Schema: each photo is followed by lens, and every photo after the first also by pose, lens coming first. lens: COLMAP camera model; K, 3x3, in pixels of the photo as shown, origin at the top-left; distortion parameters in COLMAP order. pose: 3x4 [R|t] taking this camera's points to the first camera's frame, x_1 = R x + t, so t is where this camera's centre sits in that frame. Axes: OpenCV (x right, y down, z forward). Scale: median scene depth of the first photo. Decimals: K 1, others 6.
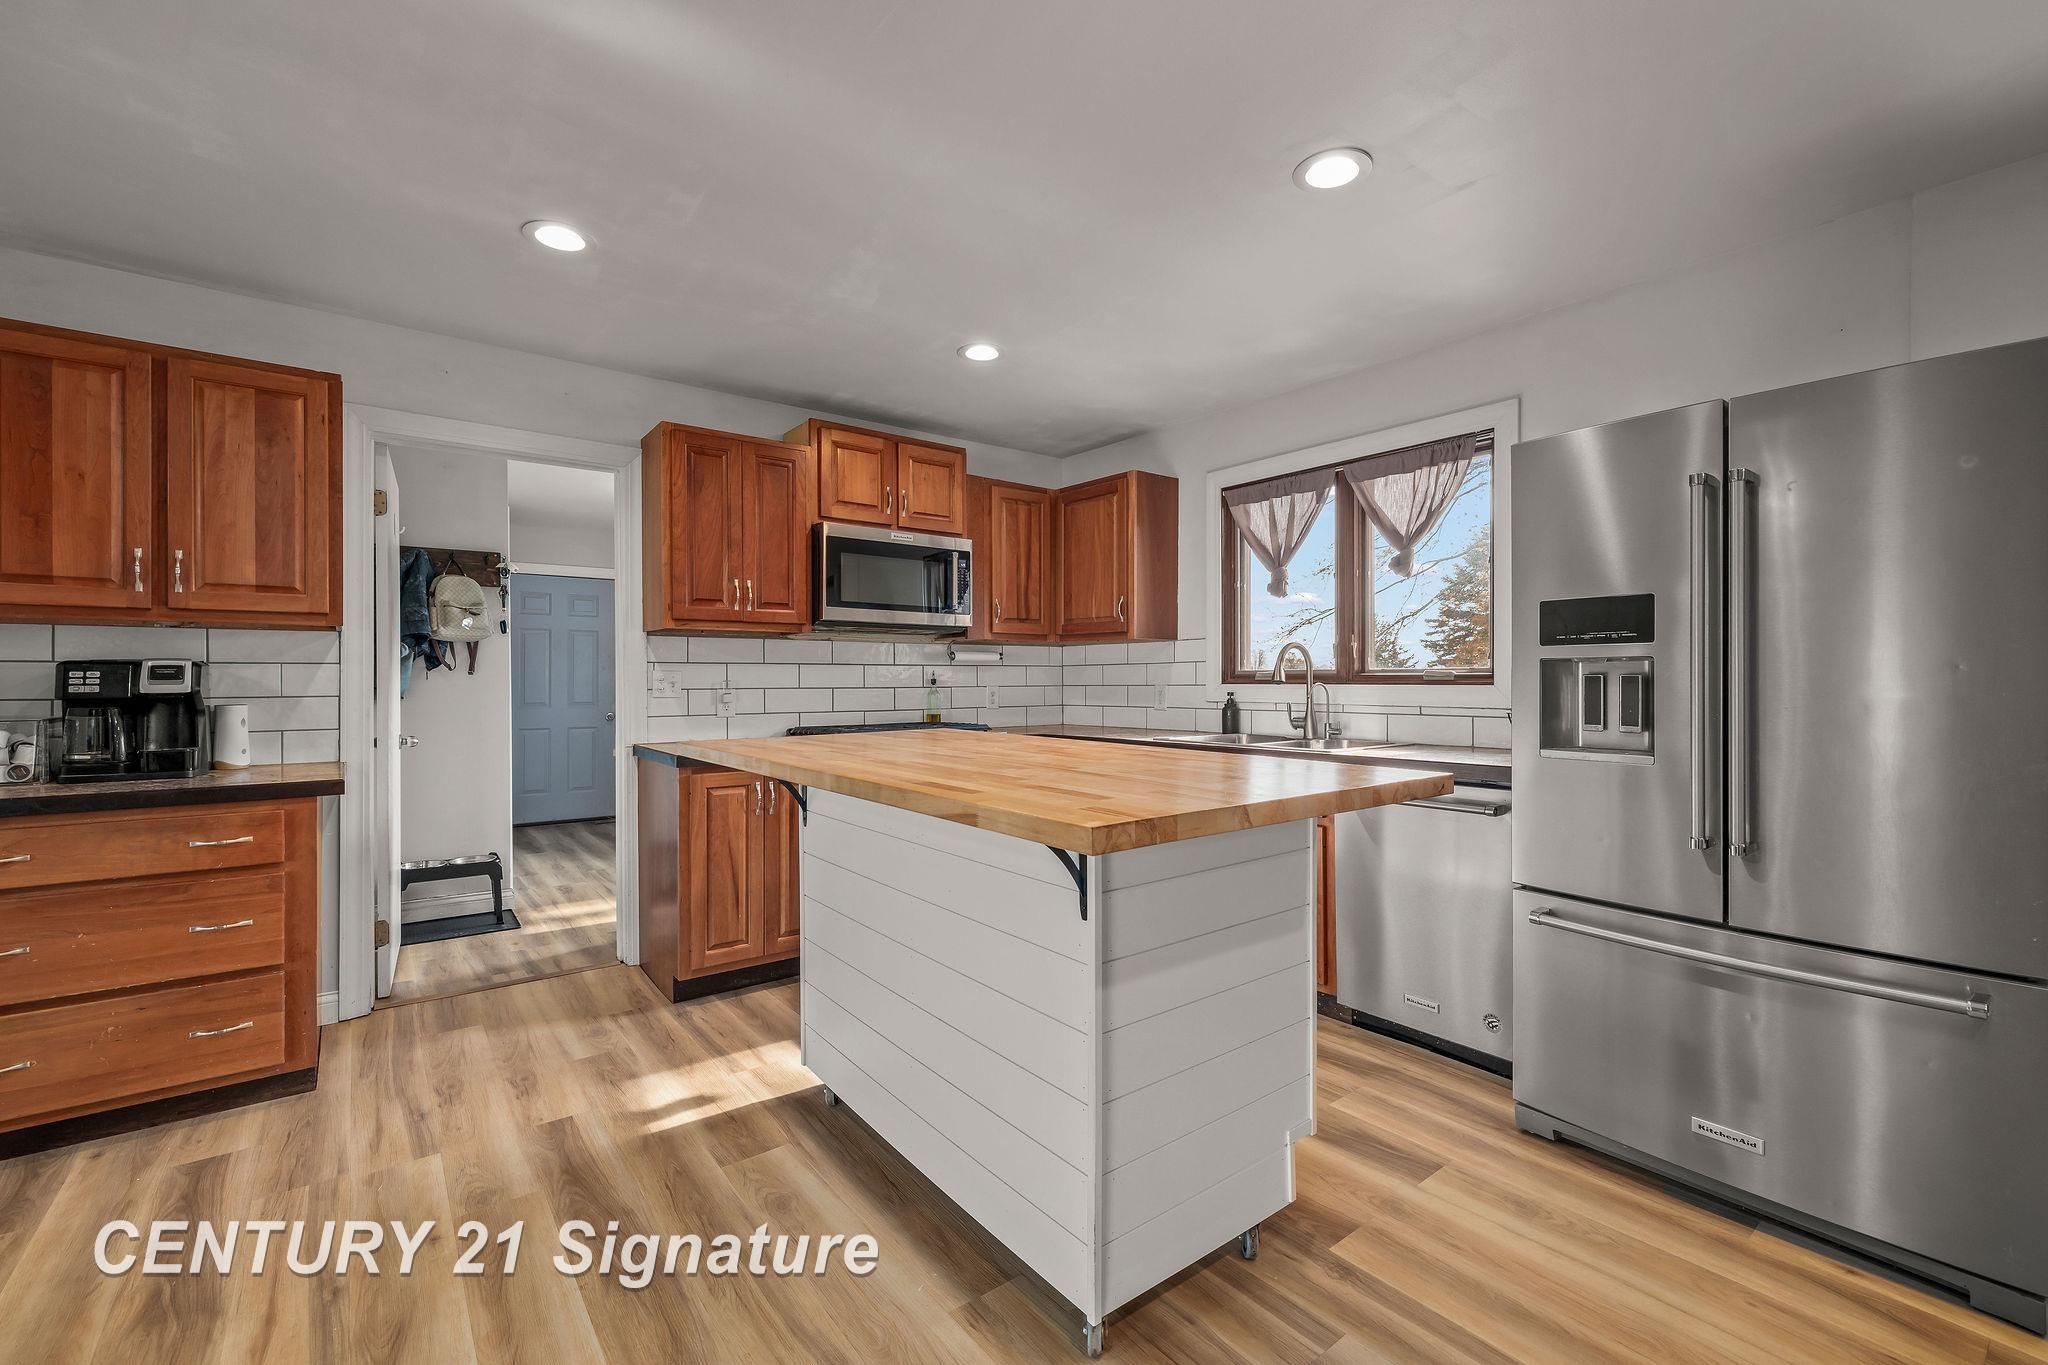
lens RADIAL K [[866.3, 0, 1026.8], [0, 866.3, 676.0], [0, 0, 1]] dist [-0.000928, -0.000078]
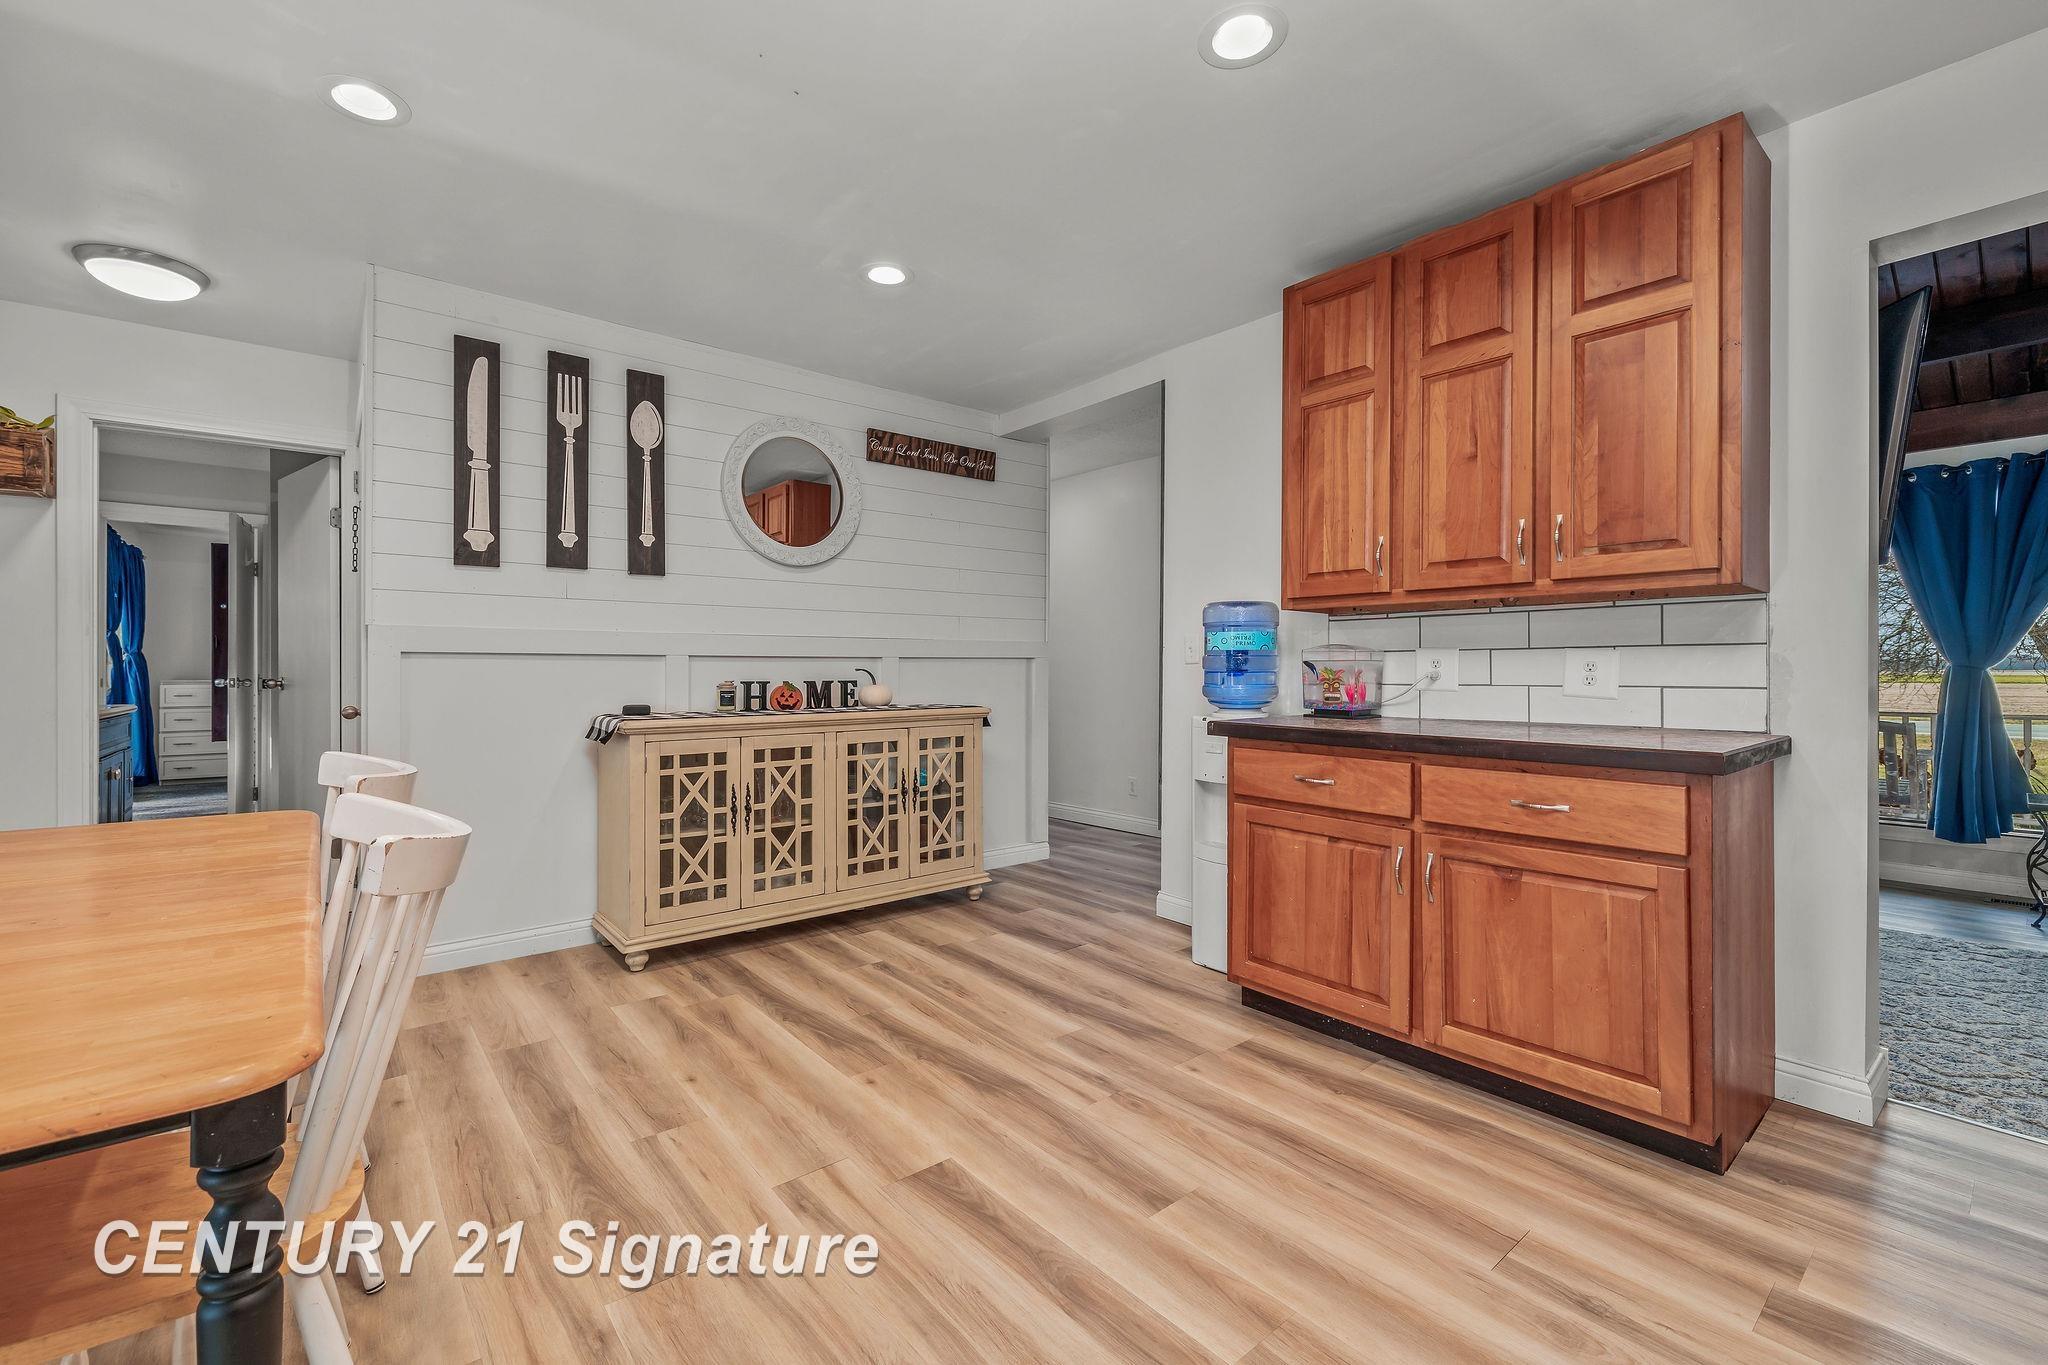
lens RADIAL K [[864.1, 0, 1024.0], [0, 864.1, 682.5], [0, 0, 1]] dist [0.000176, 0.000144]
pose [[-0.999370, 0.007663, -0.034647, -0.280588], [0.006633, 0.999535, 0.029746, -0.004278], [0.034859, 0.029497, -0.998957, 1.224210]]
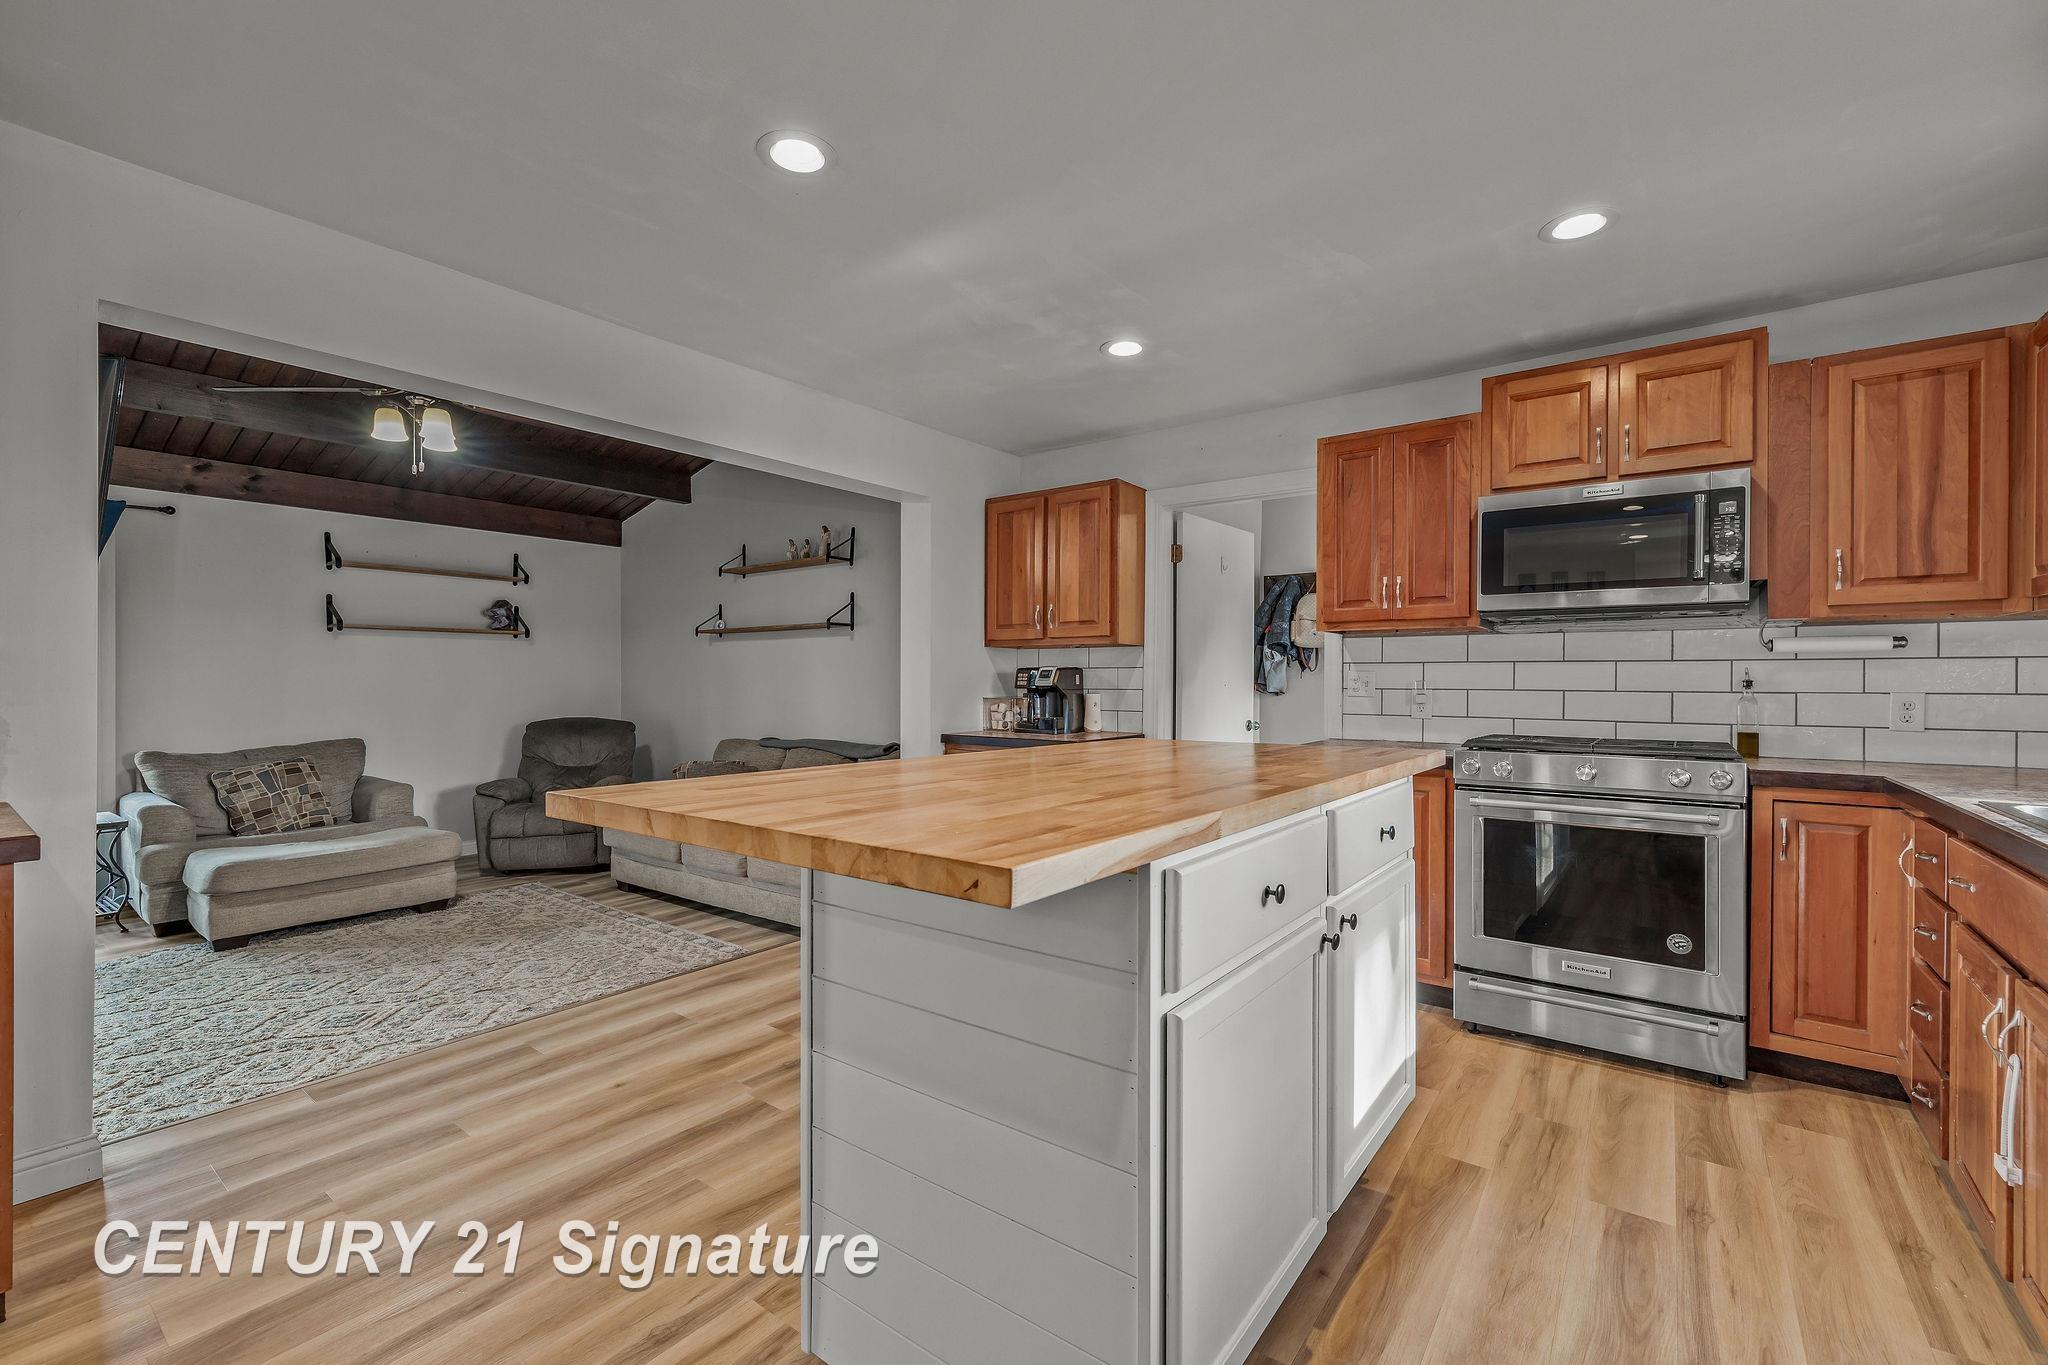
lens RADIAL K [[864.1, 0, 1024.0], [0, 864.1, 682.5], [0, 0, 1]] dist [0.000176, 0.000144]
pose [[0.259455, 0.005558, -0.965739, 0.438124], [-0.000565, 0.999984, 0.005603, 0.002110], [0.965755, -0.000908, 0.259454, 0.307079]]
